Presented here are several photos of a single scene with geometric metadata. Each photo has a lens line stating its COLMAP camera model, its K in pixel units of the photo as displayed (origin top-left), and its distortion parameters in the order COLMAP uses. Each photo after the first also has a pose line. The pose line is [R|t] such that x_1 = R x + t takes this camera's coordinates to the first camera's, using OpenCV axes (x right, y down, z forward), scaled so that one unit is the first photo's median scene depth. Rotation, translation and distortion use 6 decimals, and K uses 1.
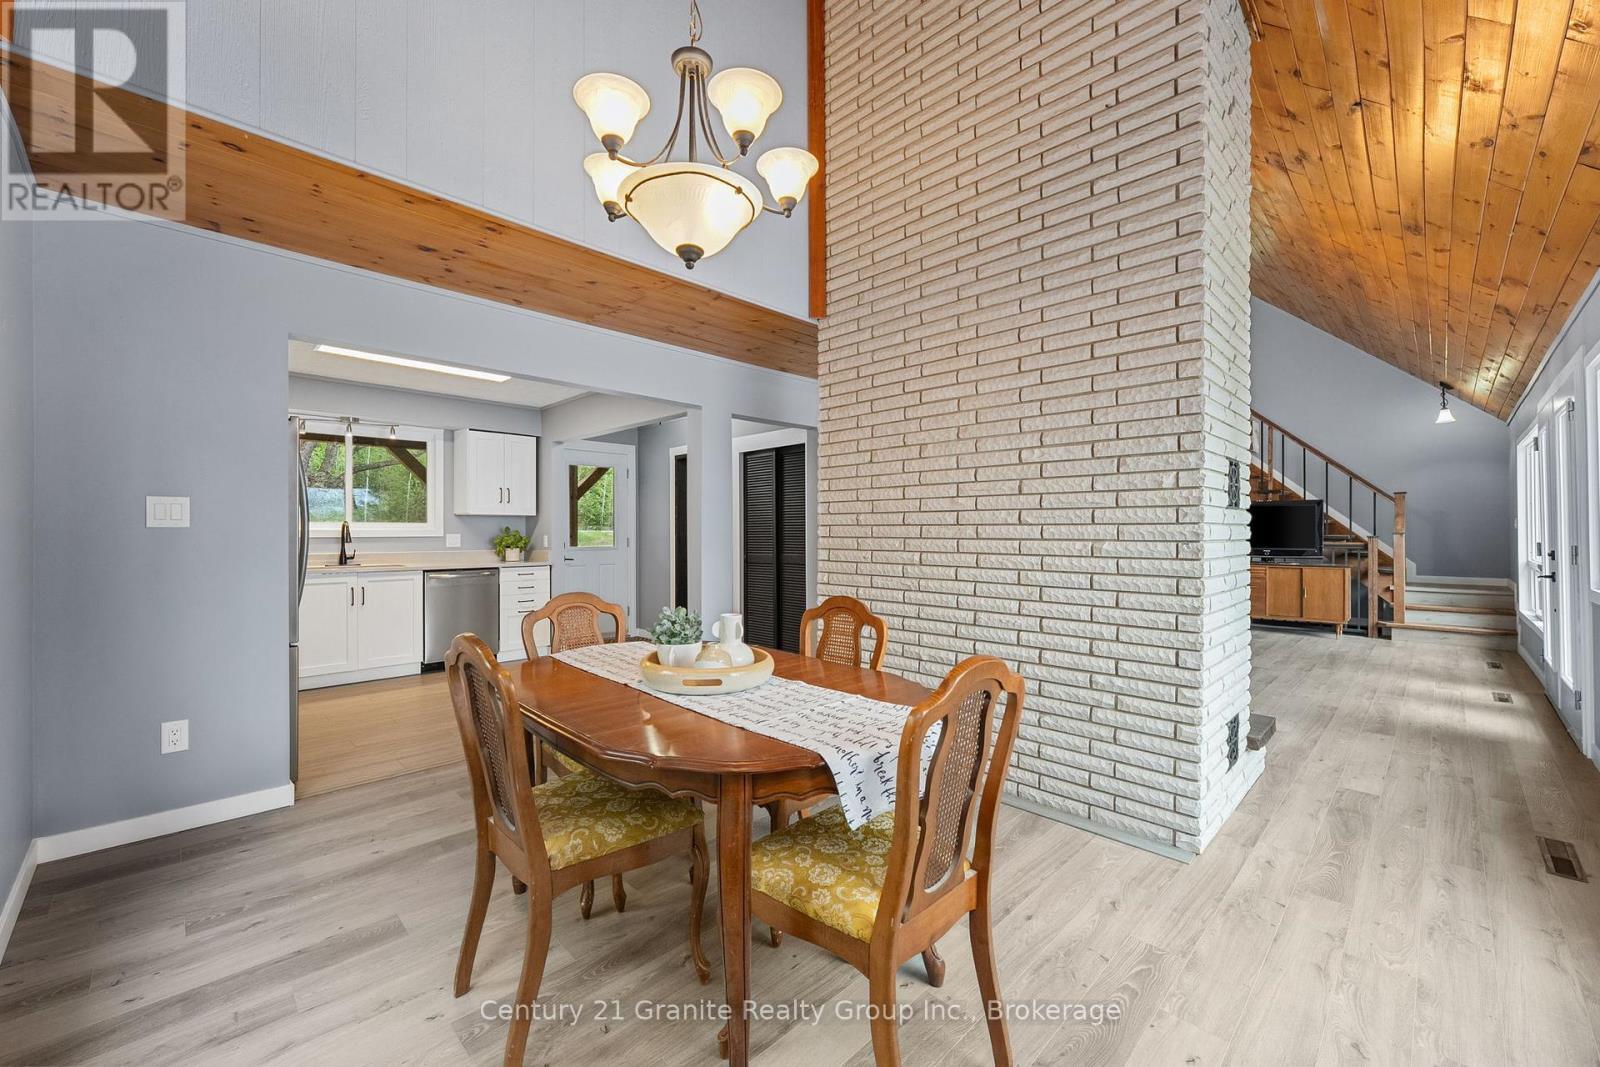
lens RADIAL K [[632.3, 0, 800.0], [0, 632.3, 533.5], [0, 0, 1]] dist [0.000279, 0.000030]
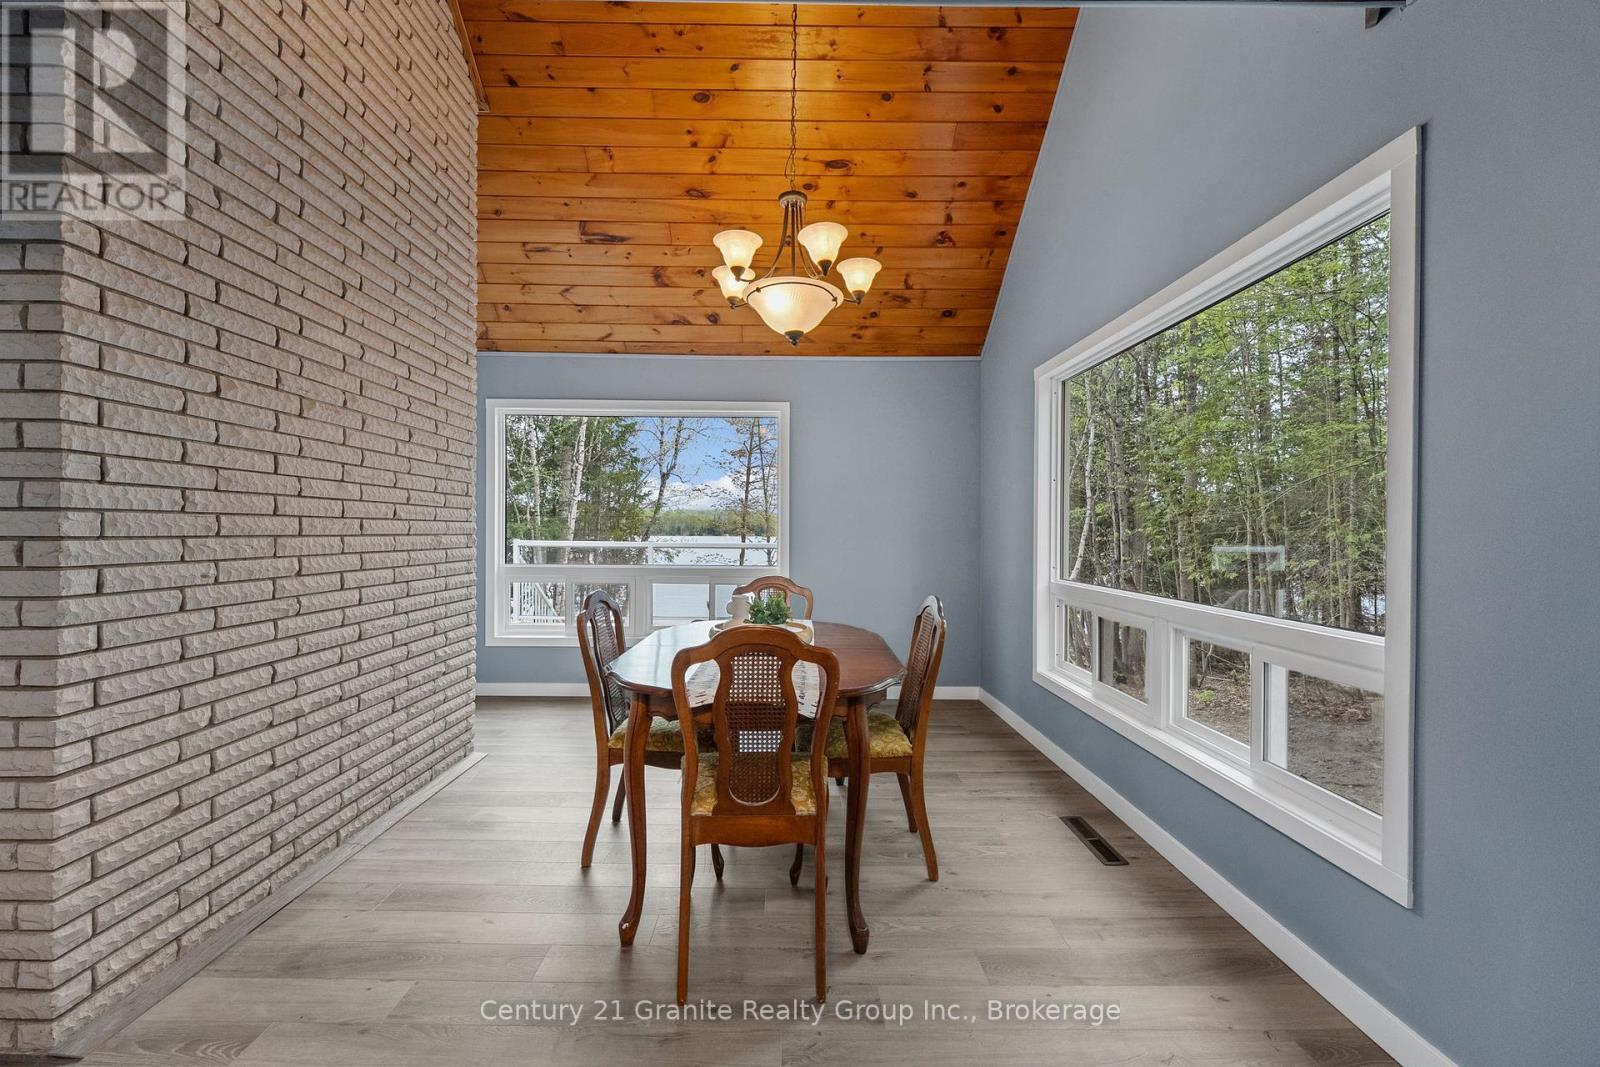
lens RADIAL K [[632.3, 0, 800.0], [0, 632.3, 533.5], [0, 0, 1]] dist [0.000279, 0.000030]
pose [[-0.723532, -0.008957, 0.690233, -0.389156], [-0.002951, 0.999947, 0.009883, -0.001885], [-0.690284, 0.005113, -0.723520, 0.661594]]
